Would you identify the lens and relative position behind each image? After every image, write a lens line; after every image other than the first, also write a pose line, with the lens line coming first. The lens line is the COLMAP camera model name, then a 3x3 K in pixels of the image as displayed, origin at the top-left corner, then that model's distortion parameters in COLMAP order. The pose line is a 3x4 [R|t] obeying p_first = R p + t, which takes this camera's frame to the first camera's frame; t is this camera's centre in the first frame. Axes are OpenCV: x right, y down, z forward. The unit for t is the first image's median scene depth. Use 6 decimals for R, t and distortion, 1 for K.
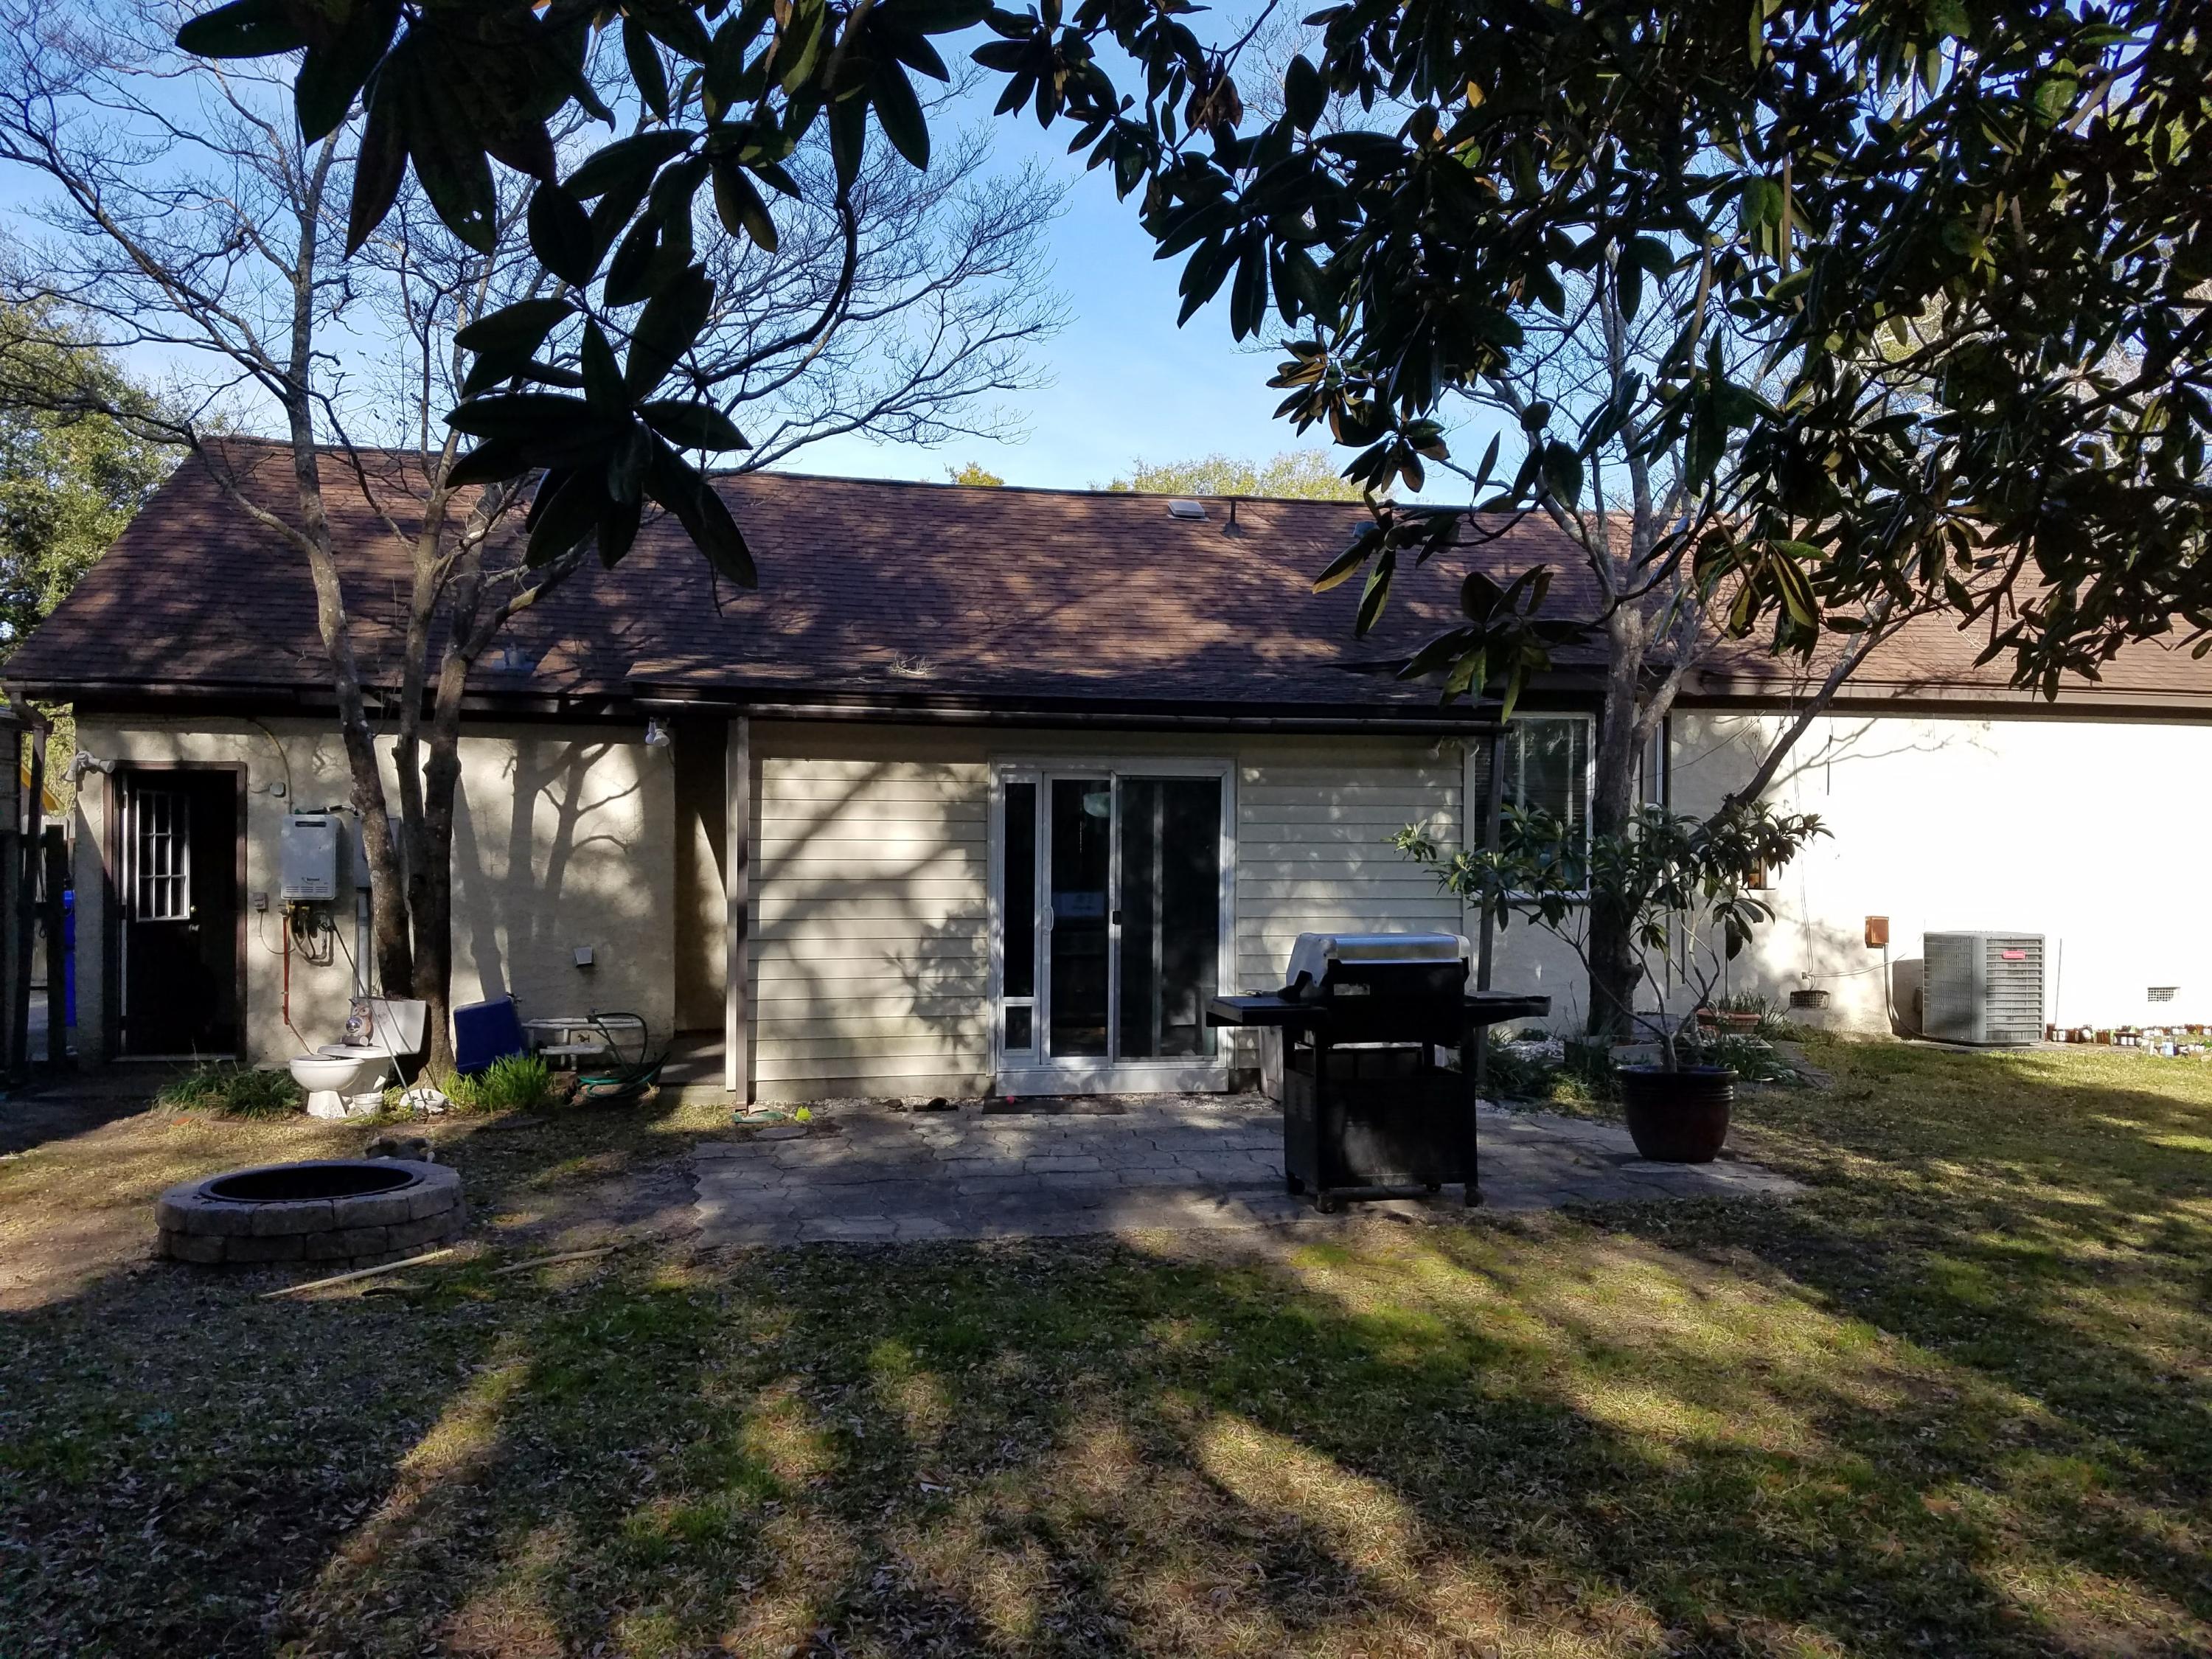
lens RADIAL K [[1665.1, 0, 1104.2], [0, 1665.1, 860.1], [0, 0, 1]] dist [0.062193, -0.096521]
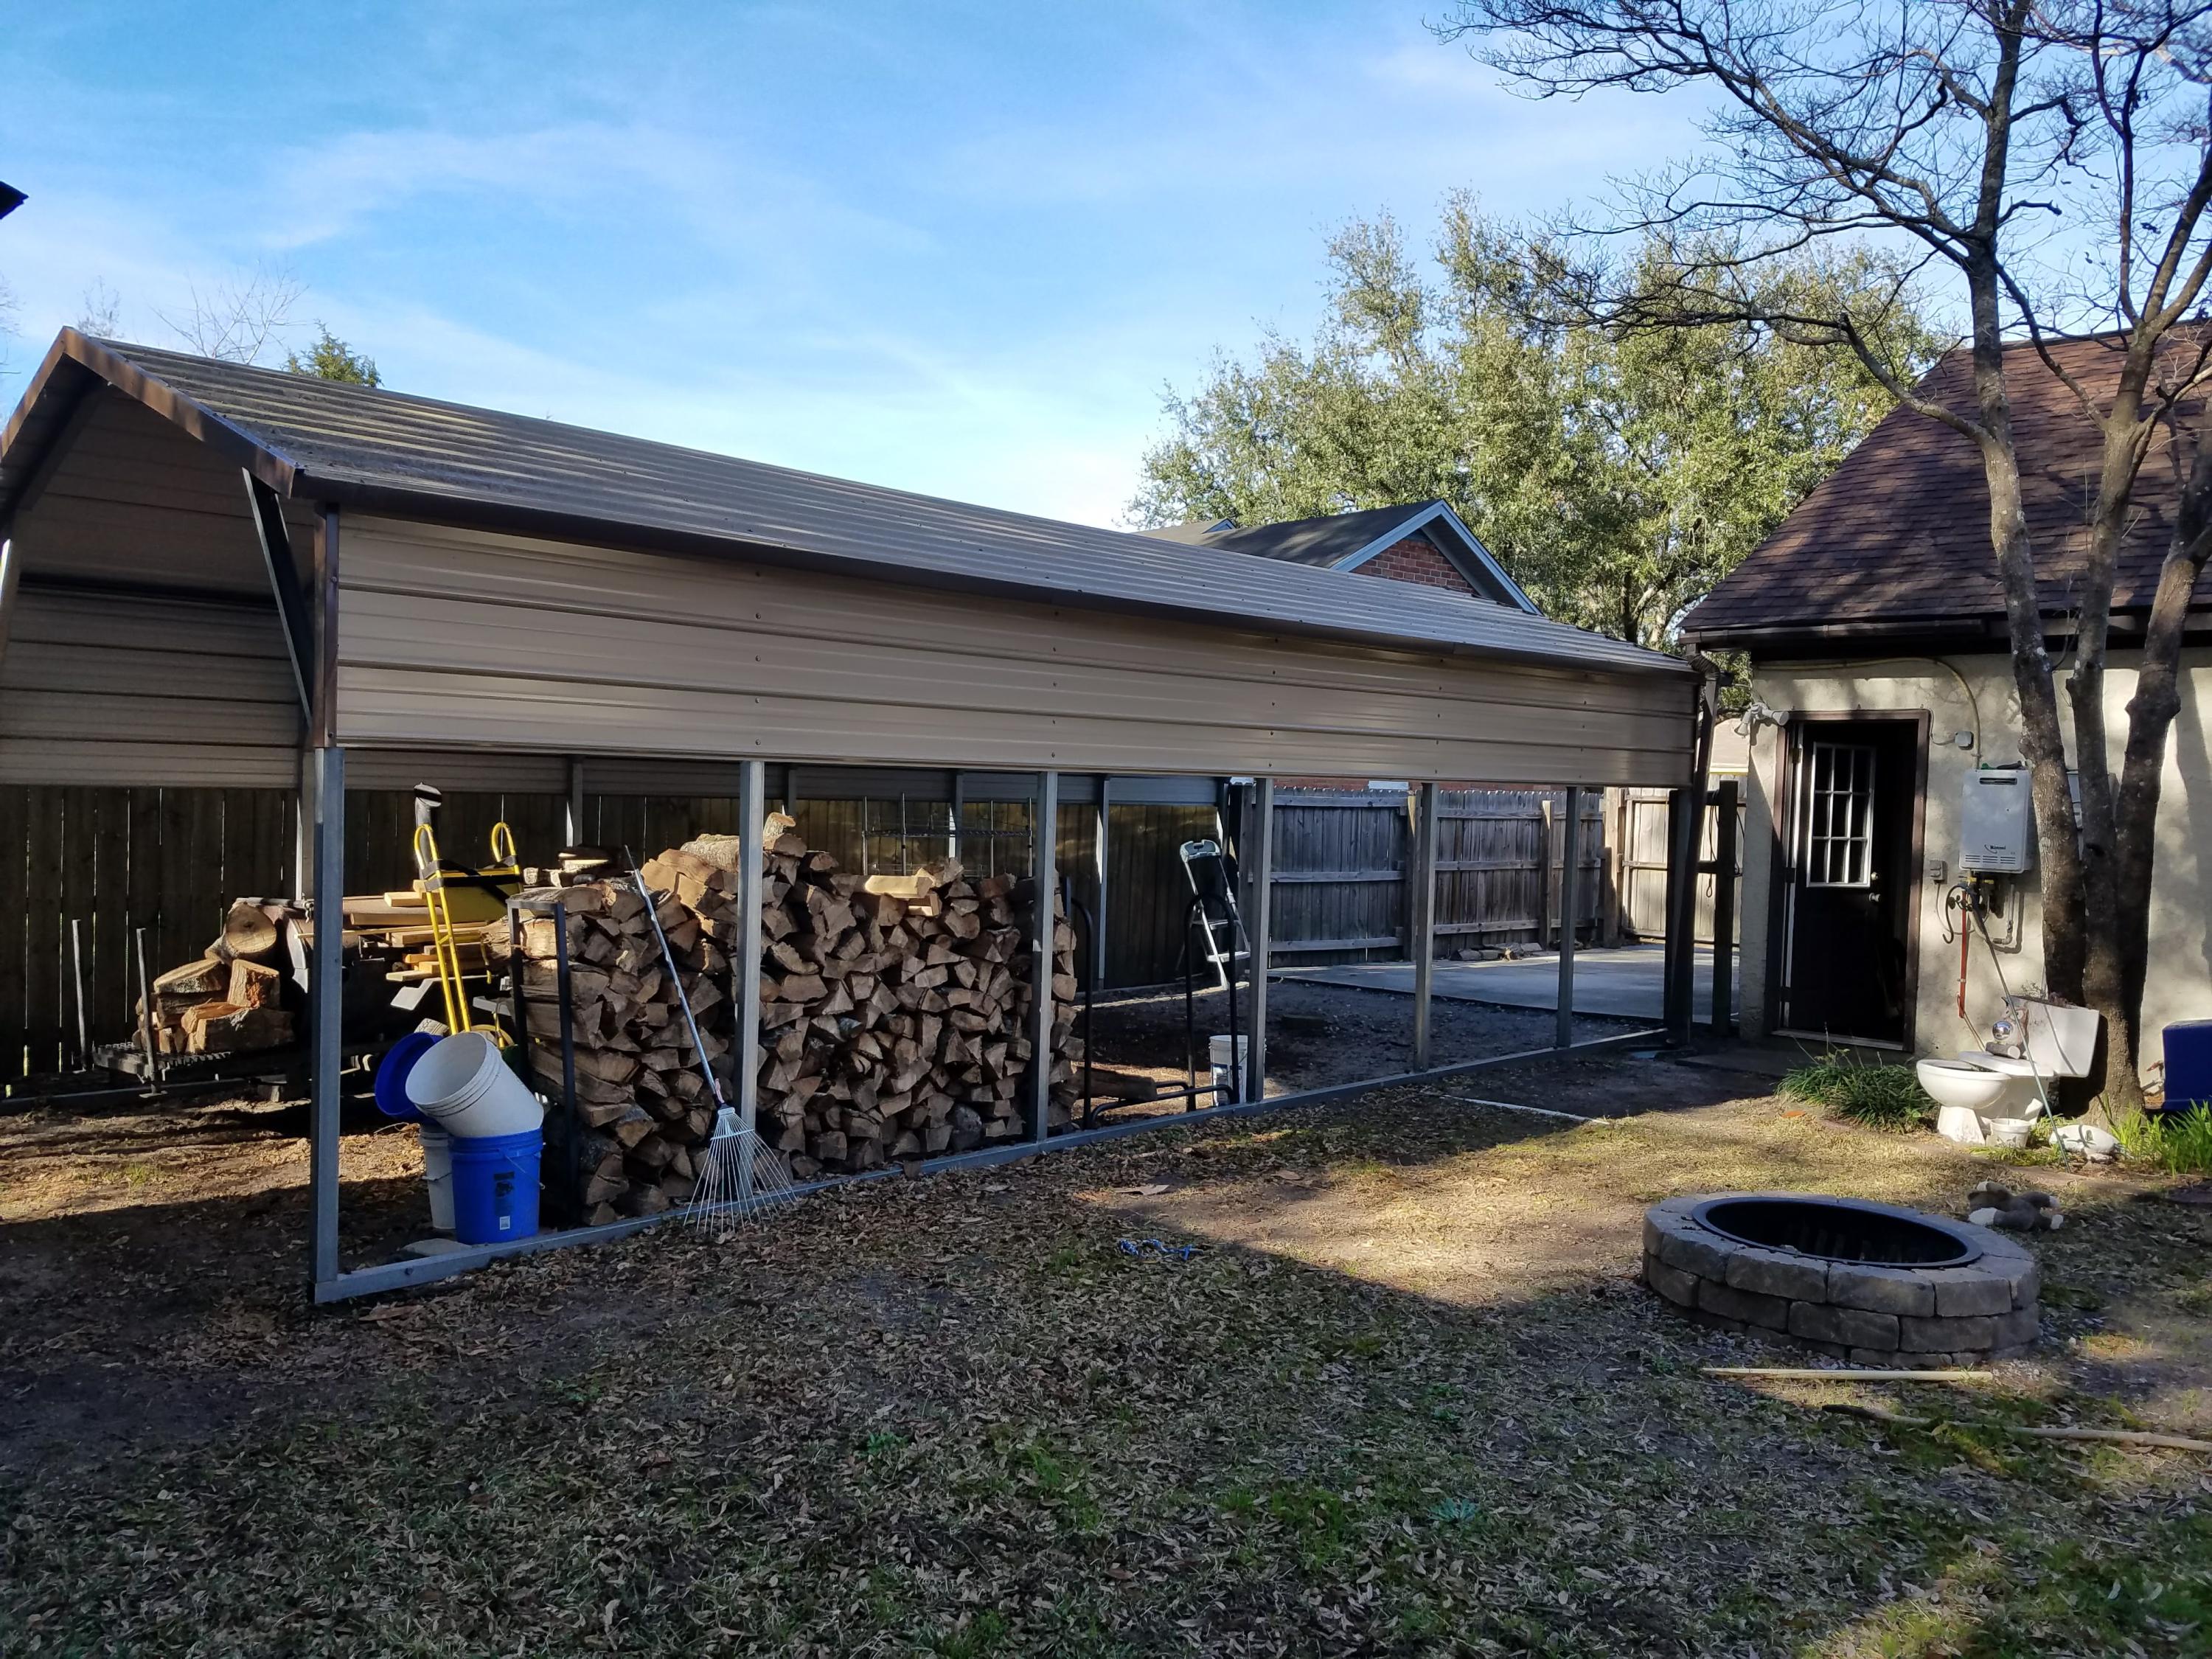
lens RADIAL K [[1665.1, 0, 1104.2], [0, 1665.1, 860.1], [0, 0, 1]] dist [0.062193, -0.096521]
pose [[0.529043, 0.043373, -0.847486, 0.000718], [-0.029545, 0.999029, 0.032685, 0.003854], [0.848080, 0.007748, 0.529811, 0.207721]]
